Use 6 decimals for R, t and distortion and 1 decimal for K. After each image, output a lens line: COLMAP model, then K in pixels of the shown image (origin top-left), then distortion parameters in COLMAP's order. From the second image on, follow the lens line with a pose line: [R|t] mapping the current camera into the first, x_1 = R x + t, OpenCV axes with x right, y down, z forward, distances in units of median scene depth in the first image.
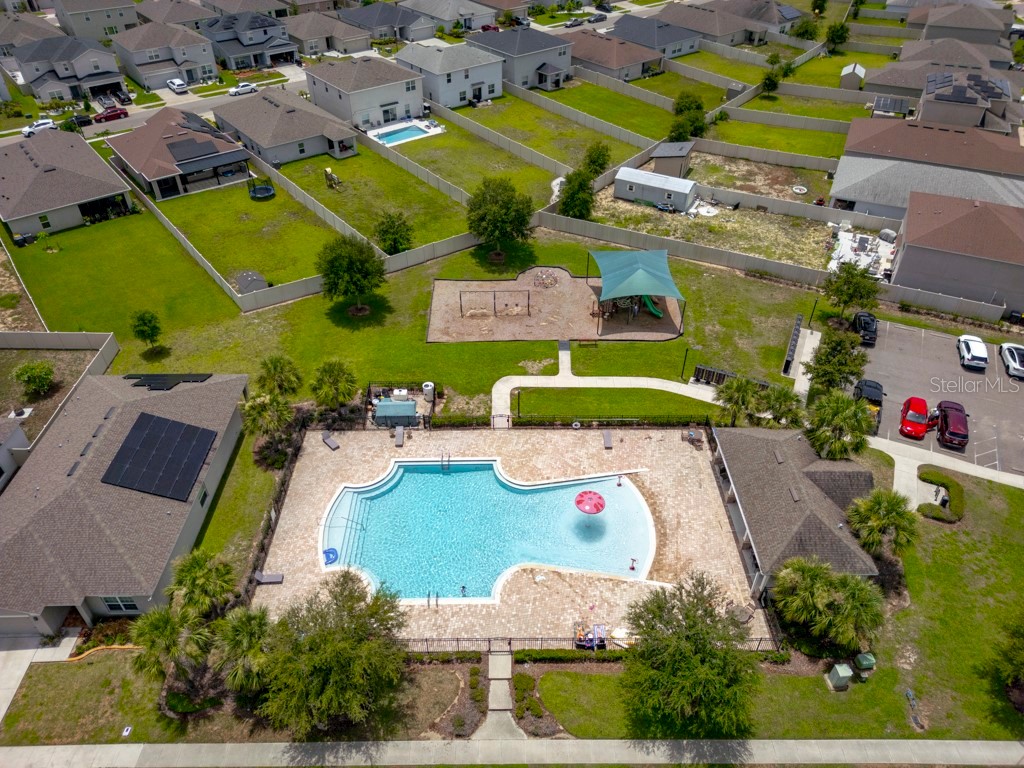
lens RADIAL K [[718.6, 0, 512.0], [0, 718.6, 384.0], [0, 0, 1]] dist [0.069157, -0.071406]
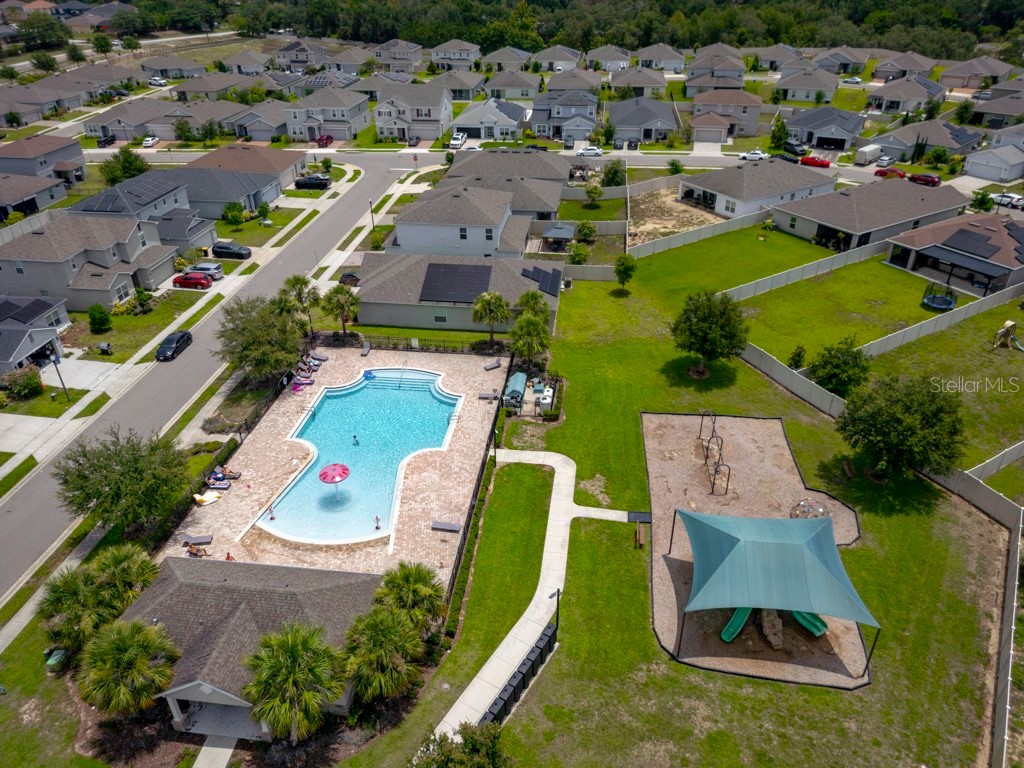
lens RADIAL K [[718.6, 0, 512.0], [0, 718.6, 384.0], [0, 0, 1]] dist [0.069157, -0.071406]
pose [[-0.134026, 0.513523, -0.847544, 0.692889], [-0.616621, 0.626309, 0.476986, -0.440888], [0.775768, 0.586542, 0.232707, 0.700395]]
